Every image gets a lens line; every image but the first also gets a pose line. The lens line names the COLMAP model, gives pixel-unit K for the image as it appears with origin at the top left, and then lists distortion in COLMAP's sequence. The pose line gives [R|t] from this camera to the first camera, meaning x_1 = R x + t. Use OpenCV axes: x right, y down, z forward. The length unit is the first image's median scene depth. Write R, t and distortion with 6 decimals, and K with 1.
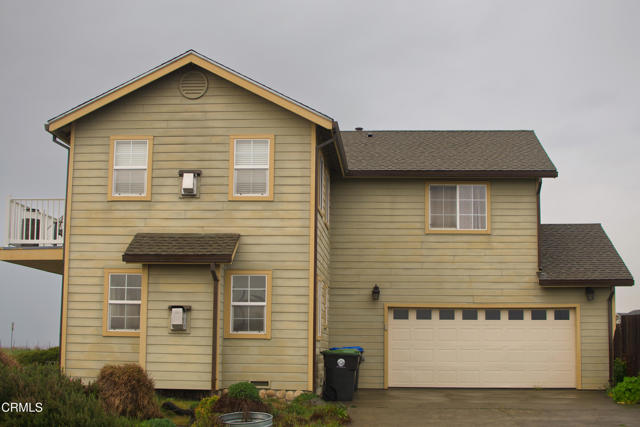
lens RADIAL K [[974.8, 0, 319.9], [0, 974.8, 212.1], [0, 0, 1]] dist [-0.214601, 0.000000]
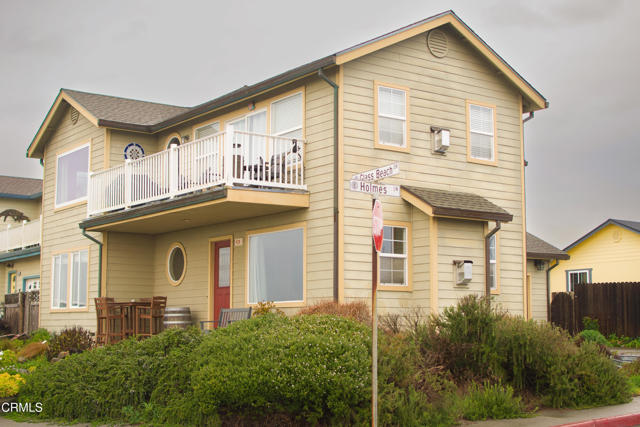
lens RADIAL K [[974.8, 0, 320.1], [0, 974.8, 215.2], [0, 0, 1]] dist [-0.214601, 0.000000]
pose [[0.770557, 0.068153, 0.633716, -0.863278], [-0.085901, 0.996300, -0.002697, 0.061241], [-0.631555, -0.052359, 0.773561, 0.290507]]
